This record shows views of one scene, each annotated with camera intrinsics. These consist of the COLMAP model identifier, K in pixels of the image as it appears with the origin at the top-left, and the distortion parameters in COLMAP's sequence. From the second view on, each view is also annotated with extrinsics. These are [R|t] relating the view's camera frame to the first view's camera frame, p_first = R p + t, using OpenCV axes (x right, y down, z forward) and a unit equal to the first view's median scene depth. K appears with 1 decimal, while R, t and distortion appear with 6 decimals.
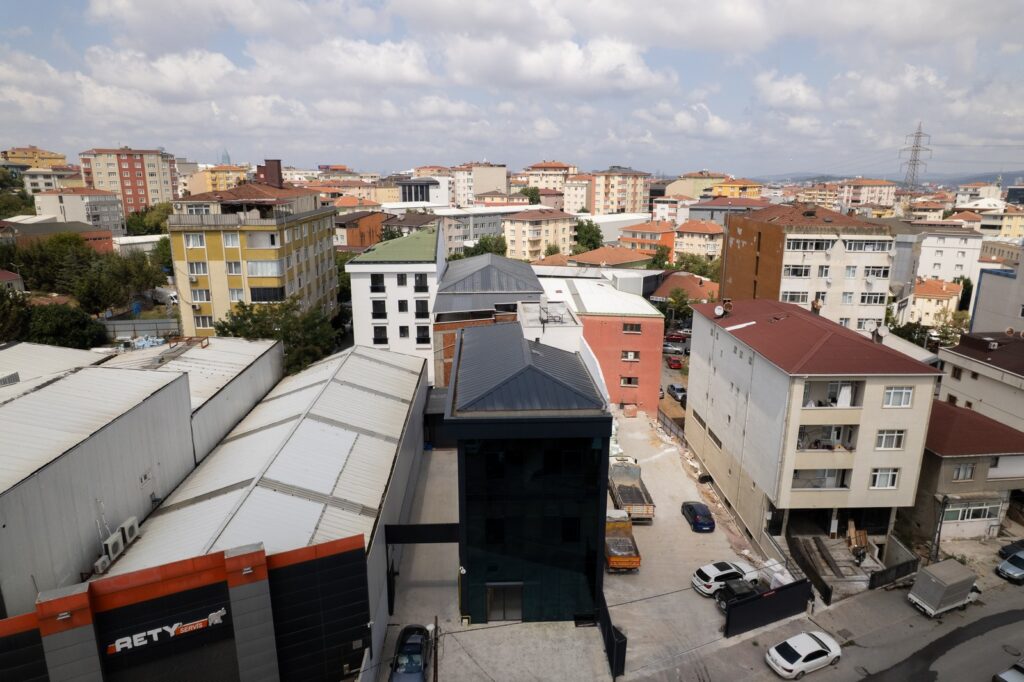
lens RADIAL K [[651.6, 0, 521.1], [0, 651.6, 346.7], [0, 0, 1]] dist [-0.047710, 0.038575]
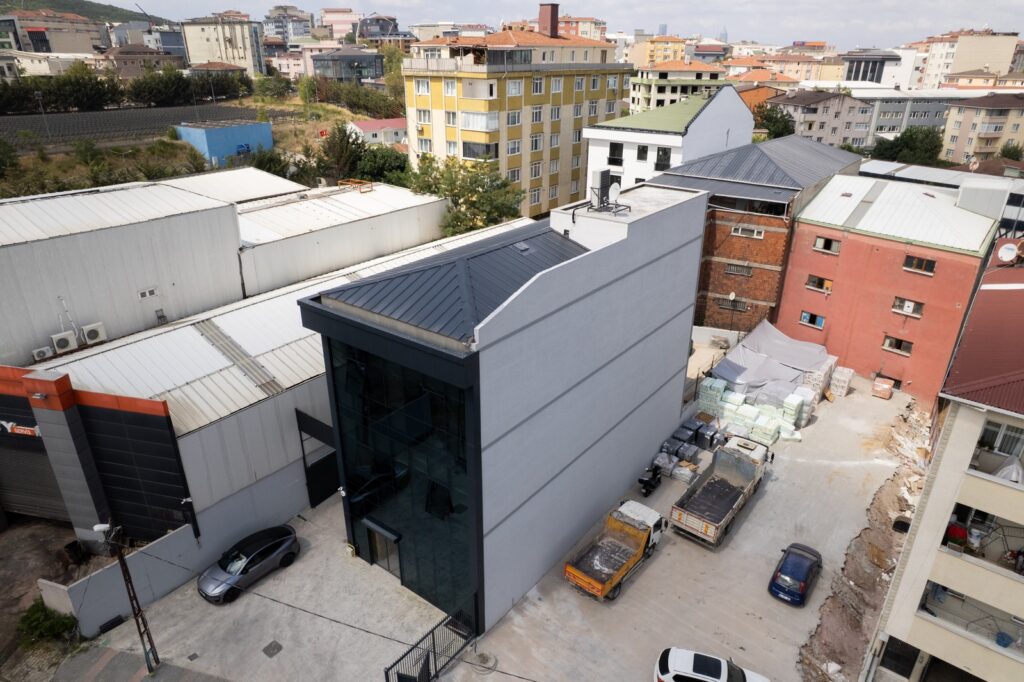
lens RADIAL K [[651.6, 0, 528.0], [0, 651.6, 348.4], [0, 0, 1]] dist [-0.047710, 0.038575]
pose [[0.766391, 0.268950, -0.583361, 0.265041], [-0.169499, 0.960616, 0.220199, -0.023377], [0.619608, -0.069880, 0.781794, 0.269928]]
